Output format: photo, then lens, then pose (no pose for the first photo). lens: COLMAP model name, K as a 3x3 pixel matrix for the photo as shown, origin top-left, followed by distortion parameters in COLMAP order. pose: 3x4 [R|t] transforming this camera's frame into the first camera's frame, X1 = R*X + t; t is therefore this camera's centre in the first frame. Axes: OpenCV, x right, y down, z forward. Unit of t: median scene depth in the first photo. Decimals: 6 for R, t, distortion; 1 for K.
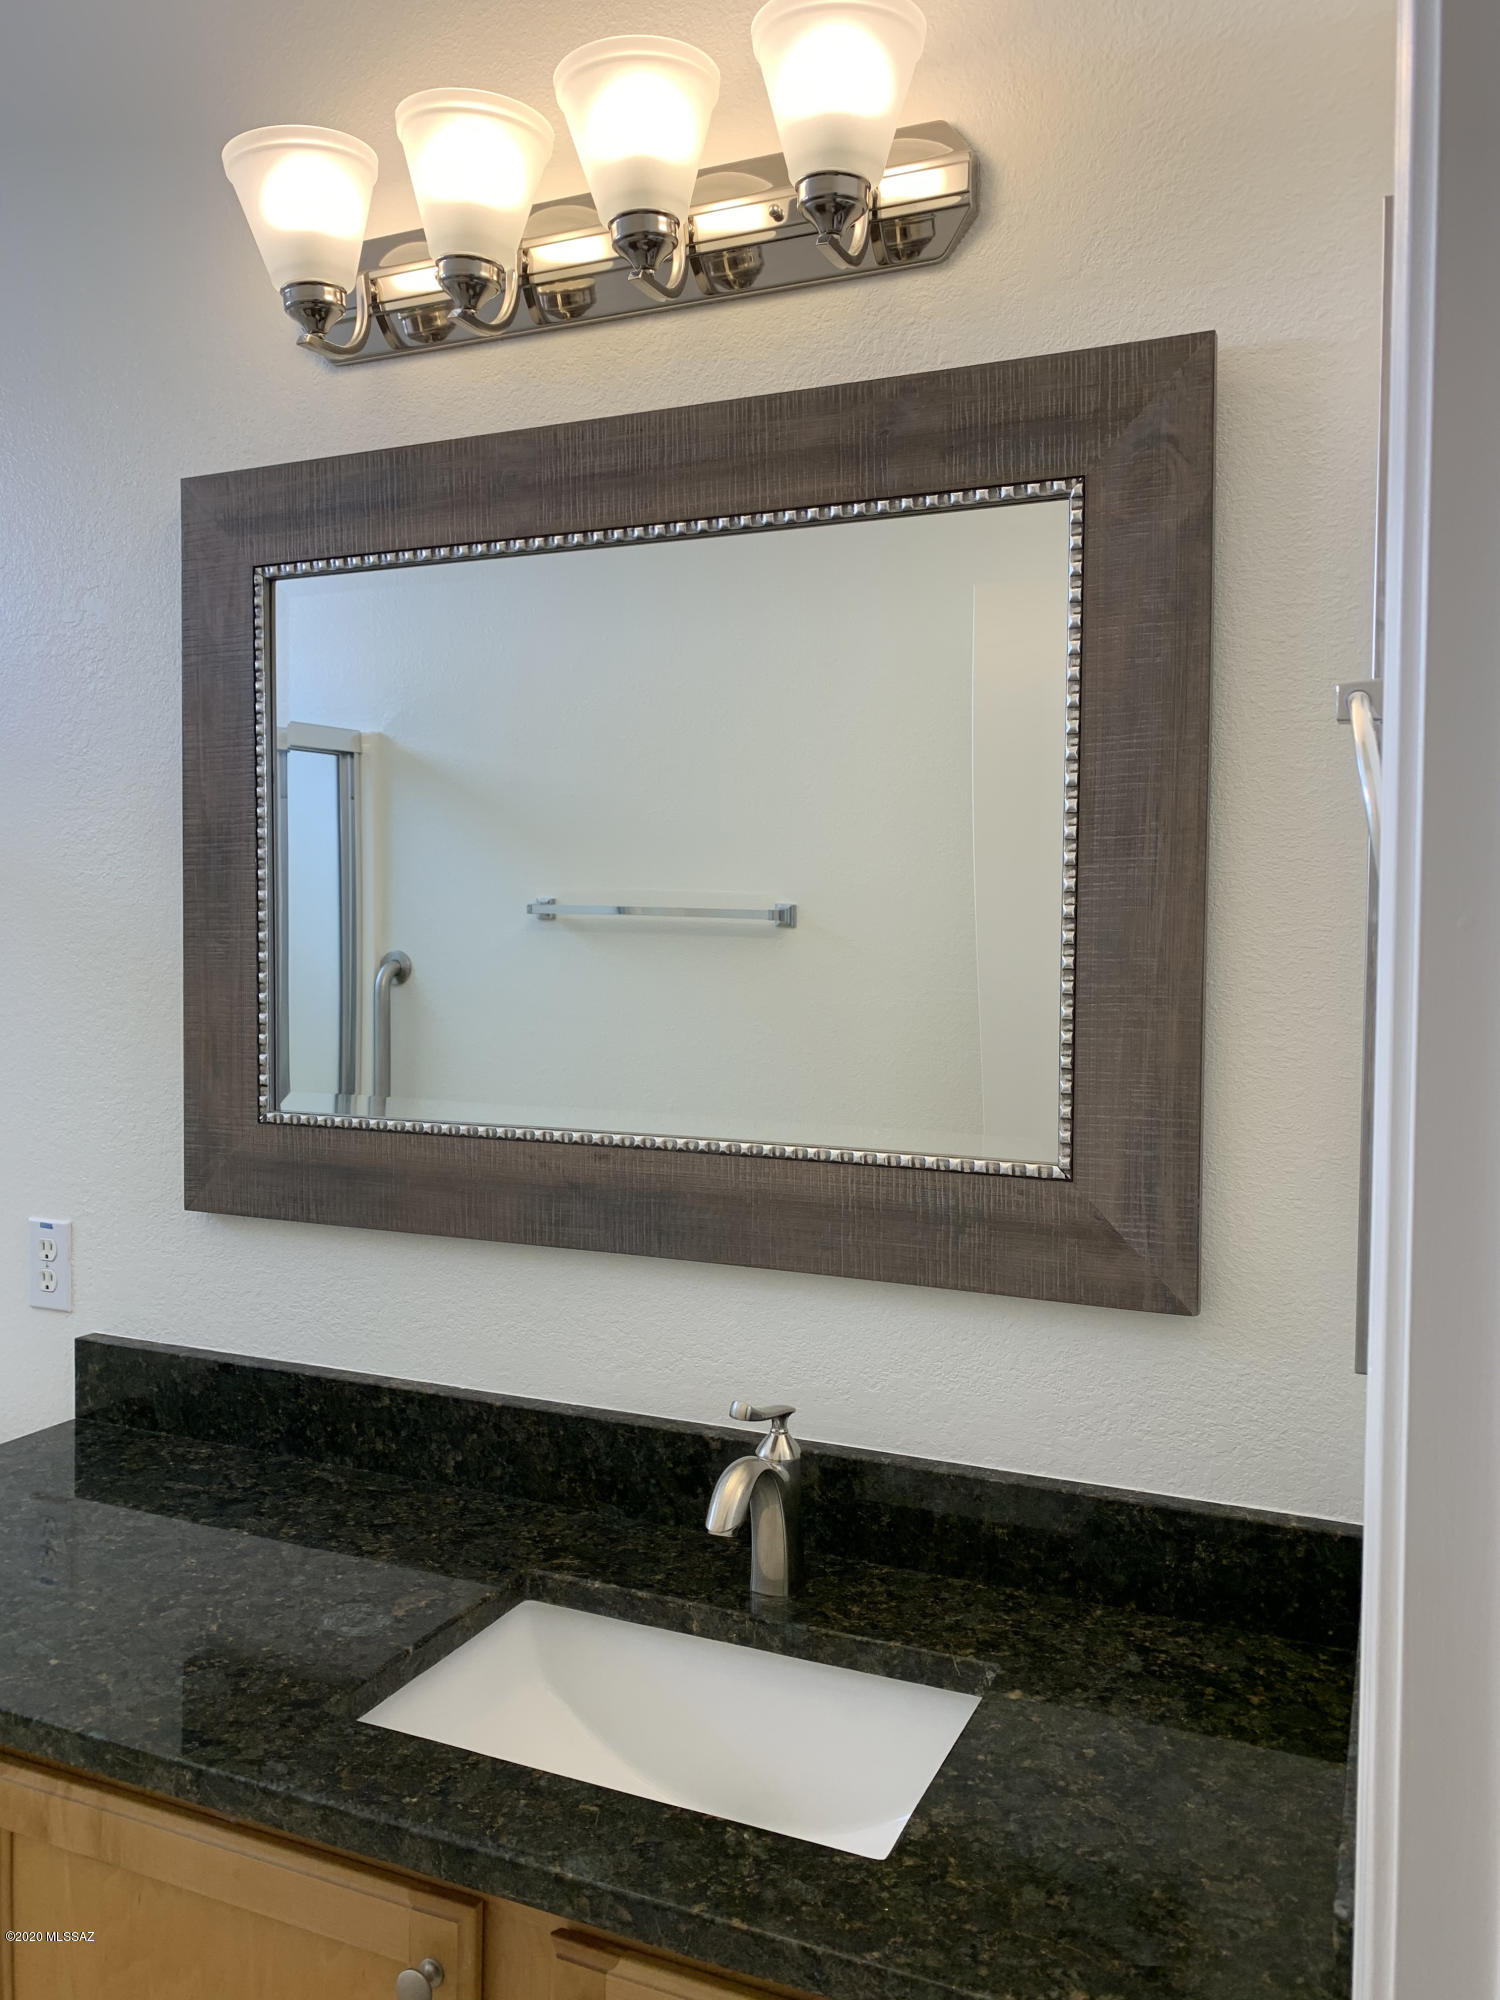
lens RADIAL K [[1521.7, 0, 750.0], [0, 1521.7, 1000.0], [0, 0, 1]] dist [0.007983, -0.006606]
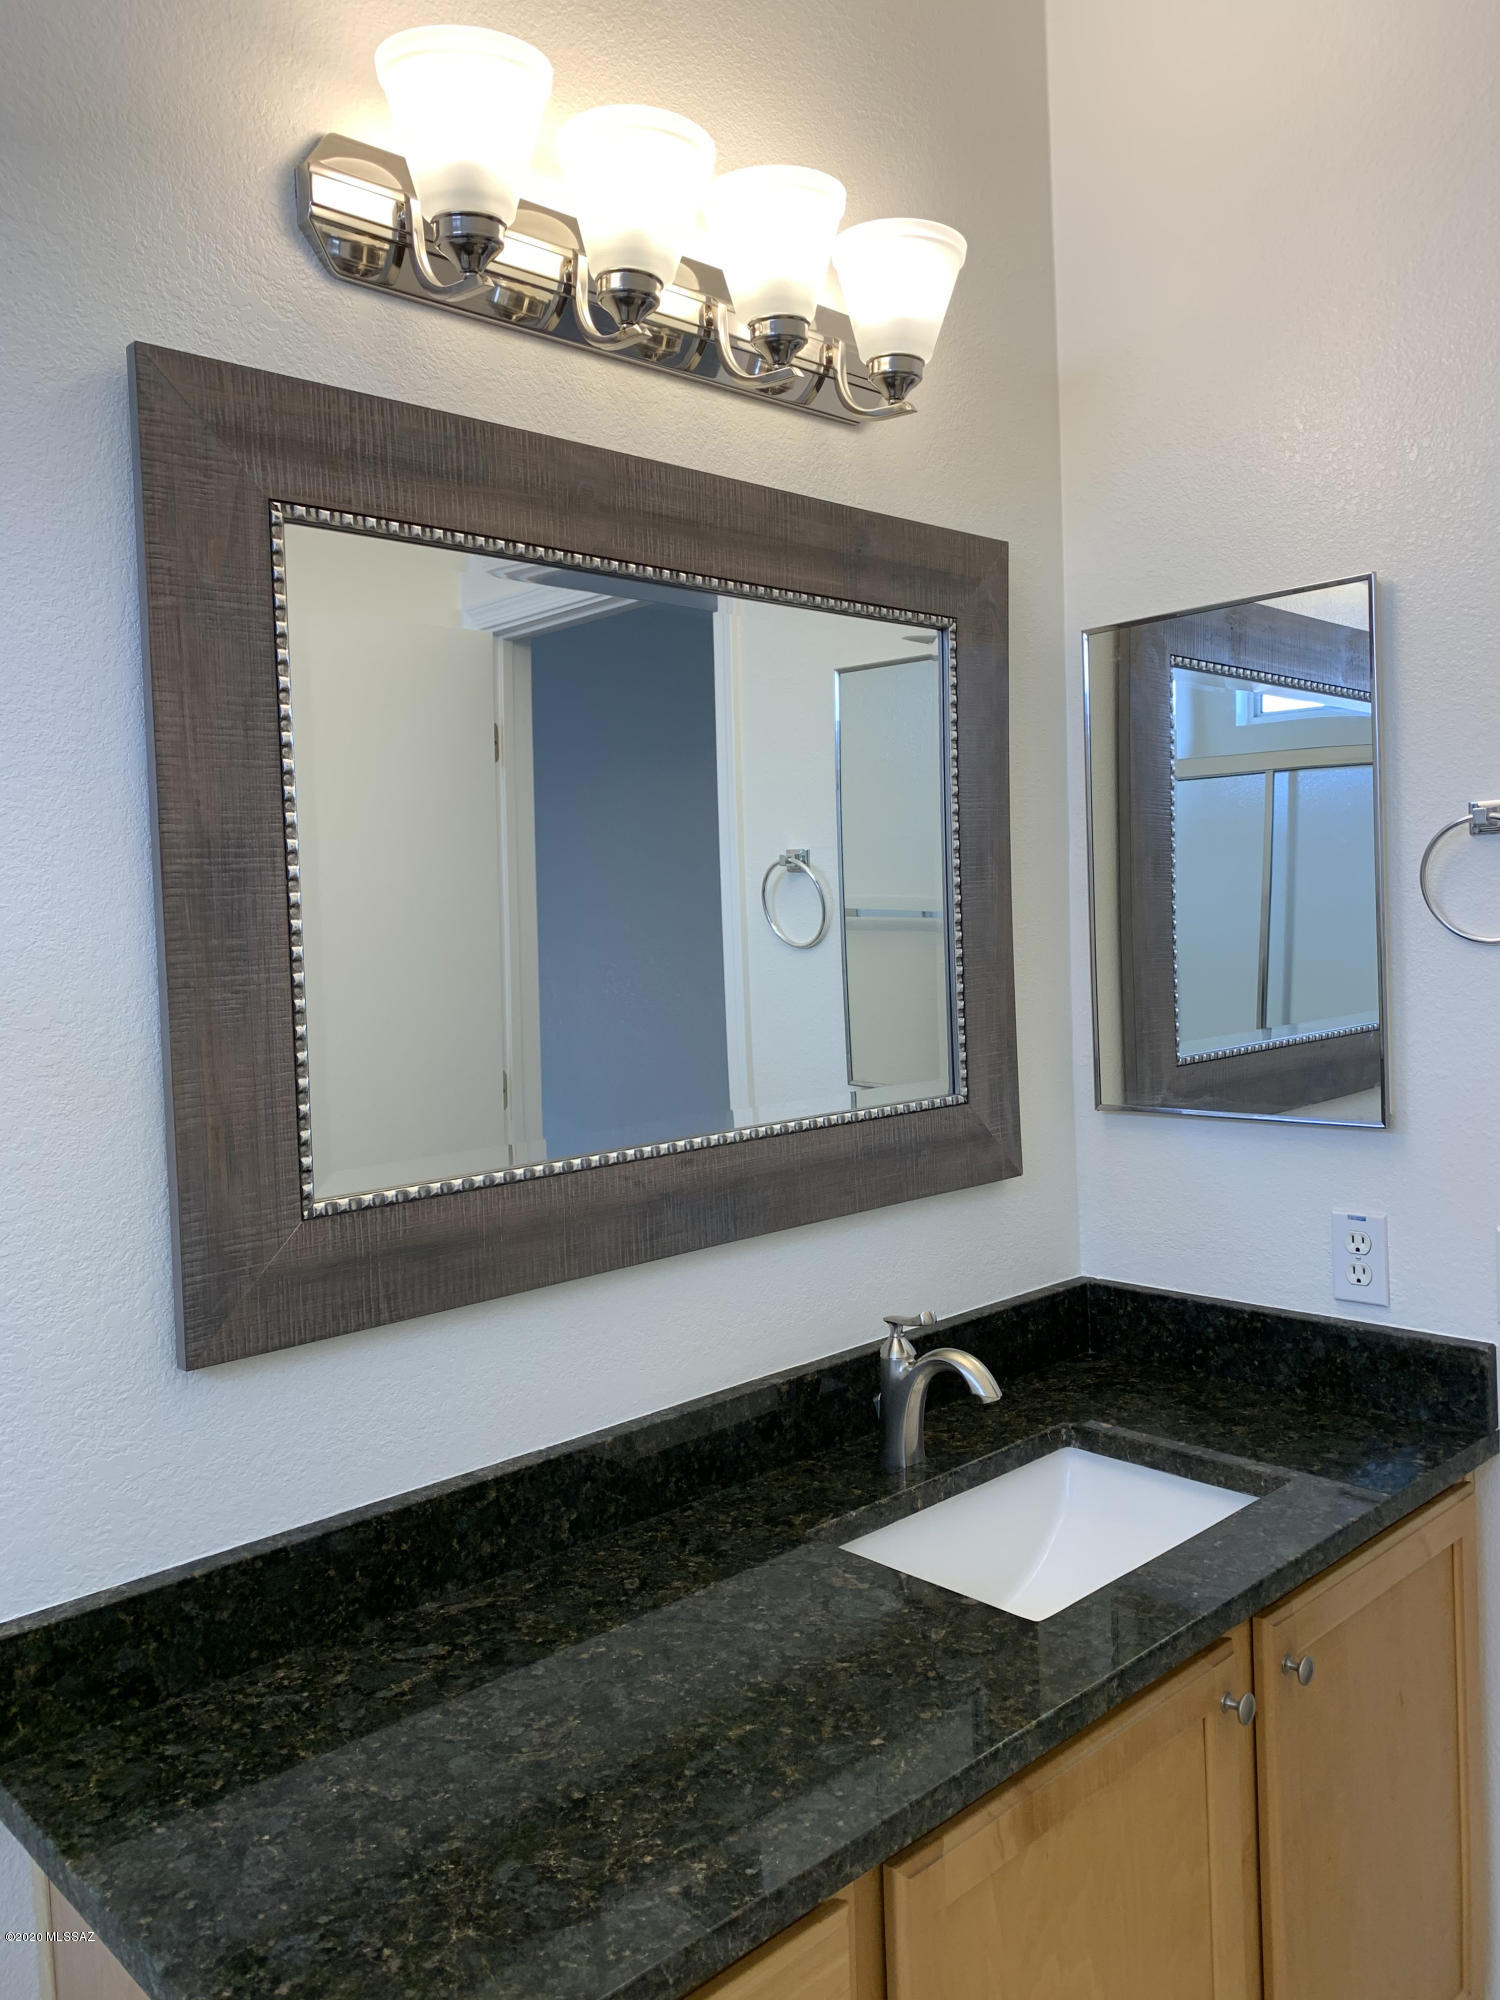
lens RADIAL K [[1542.7, 0, 751.1], [0, 1542.7, 978.4], [0, 0, 1]] dist [0.011019, -0.007943]
pose [[0.389859, -0.063019, 0.918715, -1.004241], [0.074149, 0.996564, 0.036894, -0.057178], [-0.917884, 0.053739, 0.393193, 0.506172]]
